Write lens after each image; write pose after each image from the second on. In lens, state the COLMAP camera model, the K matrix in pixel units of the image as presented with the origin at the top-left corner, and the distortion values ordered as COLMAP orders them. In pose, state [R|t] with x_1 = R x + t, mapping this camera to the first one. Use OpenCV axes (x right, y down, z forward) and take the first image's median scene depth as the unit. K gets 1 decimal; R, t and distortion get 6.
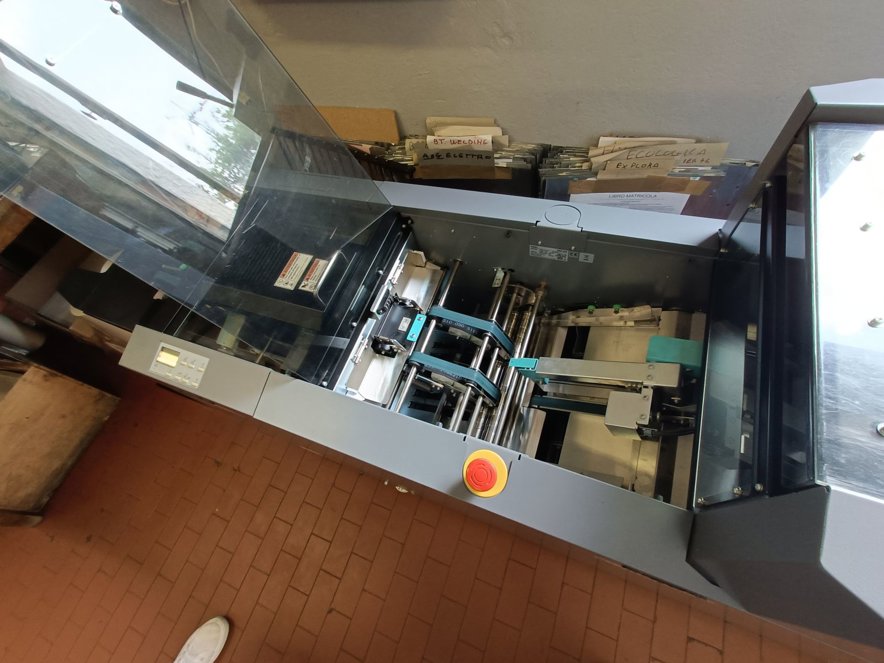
lens RADIAL K [[395.9, 0, 436.1], [0, 395.9, 330.5], [0, 0, 1]] dist [0.012518, -0.005306]
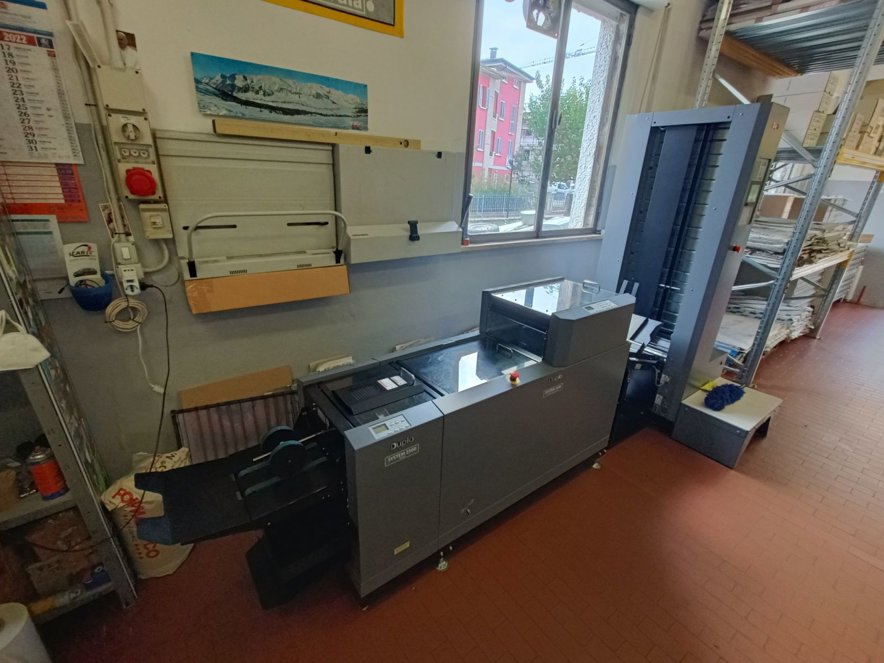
lens RADIAL K [[395.9, 0, 436.1], [0, 395.9, 330.5], [0, 0, 1]] dist [0.012518, -0.005306]
pose [[0.526869, -0.103739, 0.843592, -1.345322], [0.669790, 0.661701, -0.336948, 0.365689], [-0.523251, 0.742557, 0.418113, -0.132009]]
